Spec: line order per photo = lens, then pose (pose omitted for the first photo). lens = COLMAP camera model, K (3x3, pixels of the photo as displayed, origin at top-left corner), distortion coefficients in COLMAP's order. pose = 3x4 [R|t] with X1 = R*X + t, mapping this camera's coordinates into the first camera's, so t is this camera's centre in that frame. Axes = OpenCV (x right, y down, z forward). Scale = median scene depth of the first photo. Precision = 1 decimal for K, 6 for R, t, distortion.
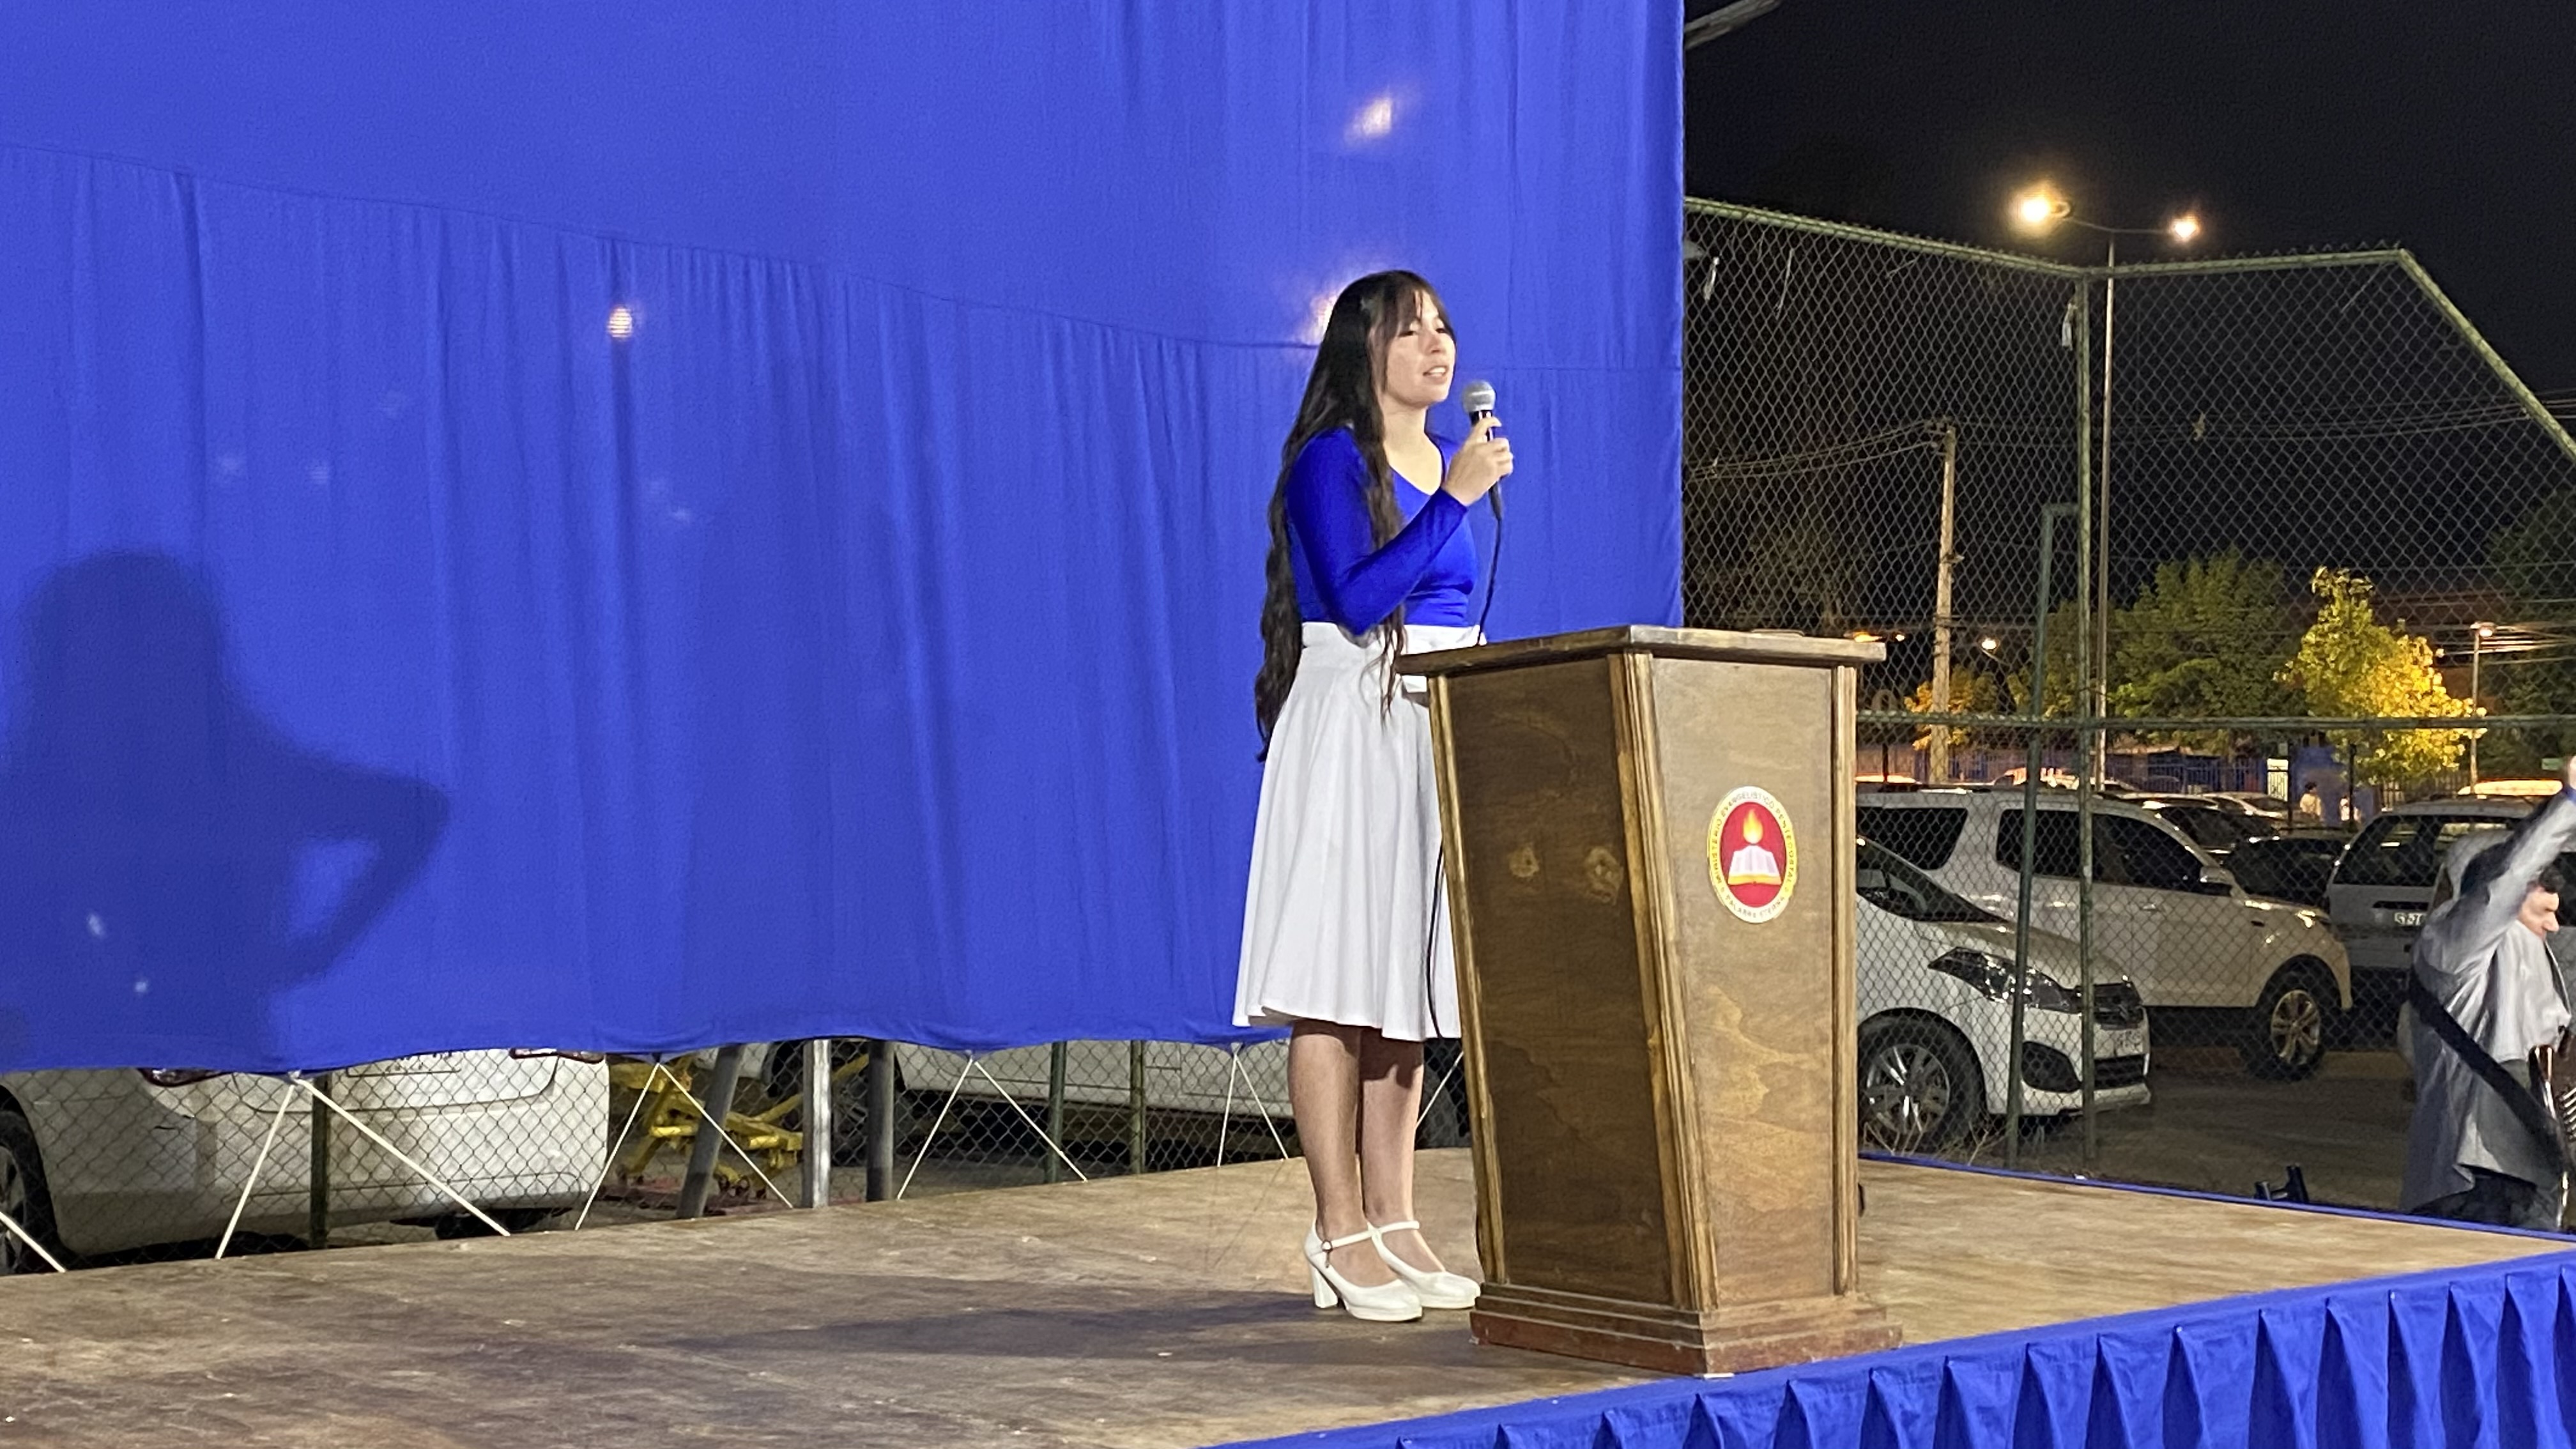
lens RADIAL K [[3680.4, 0, 1287.0], [0, 3680.4, 657.6], [0, 0, 1]] dist [0.210987, -0.632451]
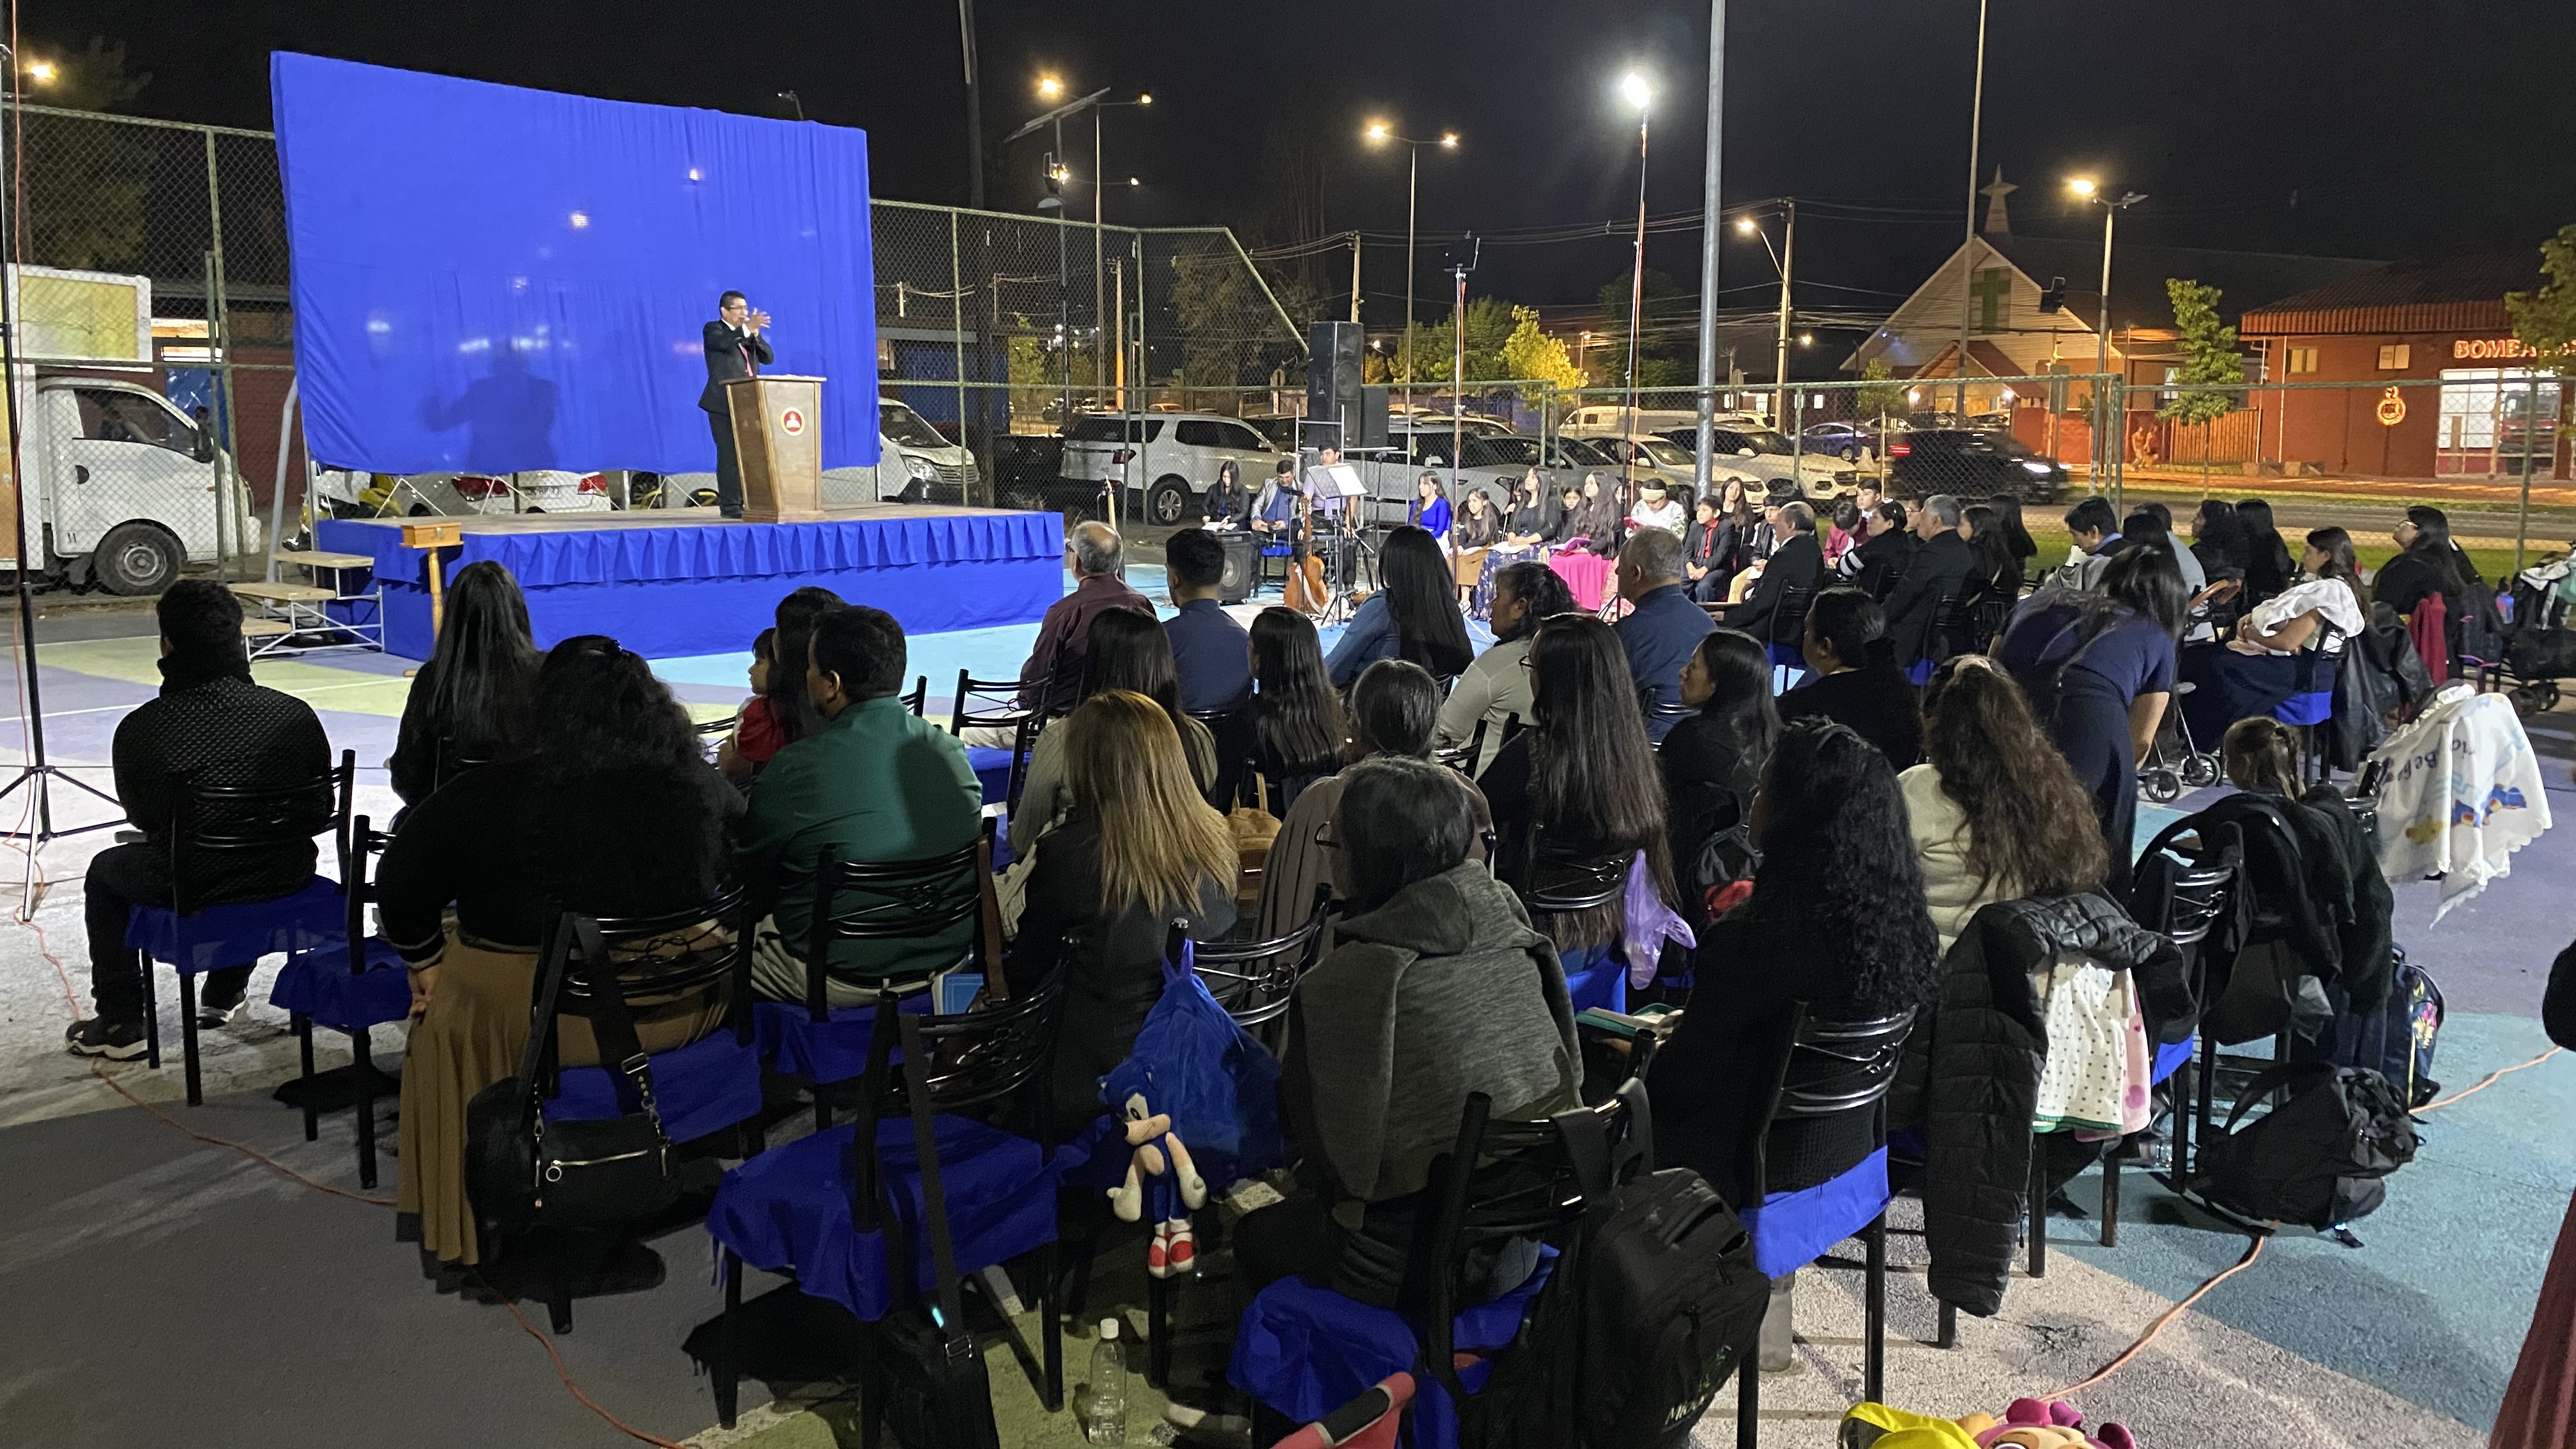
lens RADIAL K [[1951.0, 0, 1284.0], [0, 1951.0, 712.2], [0, 0, 1]] dist [0.093027, -0.145750]
pose [[0.995757, -0.022949, 0.089117, 0.520881], [0.006159, 0.982854, 0.184281, -0.044782], [-0.091818, -0.182950, 0.978825, -1.656698]]
